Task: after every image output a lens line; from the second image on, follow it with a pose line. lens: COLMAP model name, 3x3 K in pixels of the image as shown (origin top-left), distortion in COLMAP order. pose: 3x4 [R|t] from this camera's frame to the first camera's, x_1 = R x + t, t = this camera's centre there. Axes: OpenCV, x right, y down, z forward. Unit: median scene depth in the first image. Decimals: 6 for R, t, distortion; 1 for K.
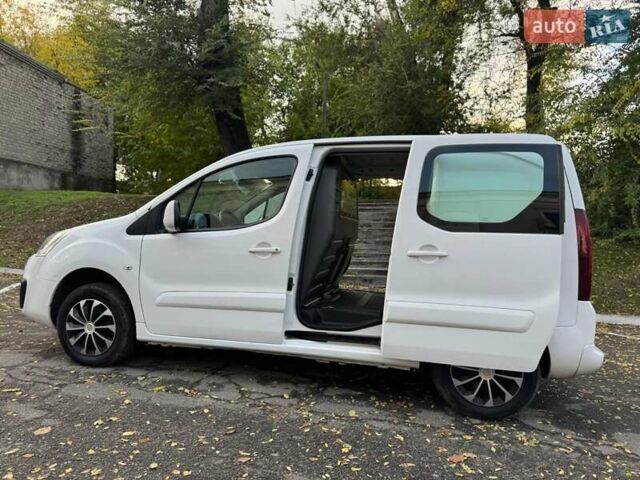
lens RADIAL K [[452.0, 0, 320.0], [0, 452.0, 240.0], [0, 0, 1]] dist [0.017713, -0.030388]
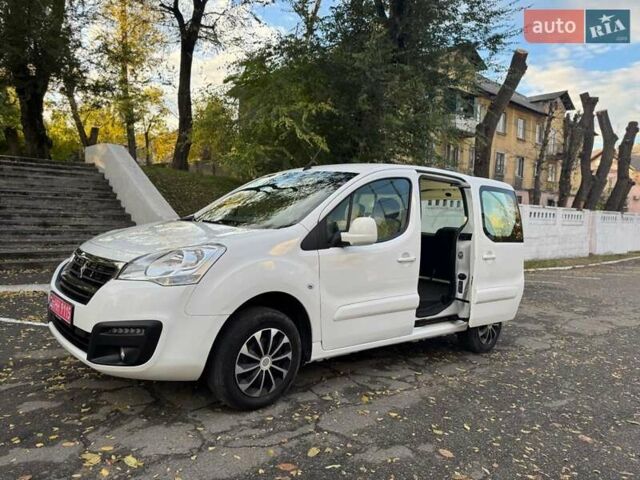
lens RADIAL K [[452.0, 0, 320.0], [0, 452.0, 240.0], [0, 0, 1]] dist [0.017713, -0.030388]
pose [[0.597457, -0.034540, 0.801157, -1.139884], [-0.039055, 0.996633, 0.072093, -0.098706], [-0.800949, -0.074362, 0.594097, 0.452080]]
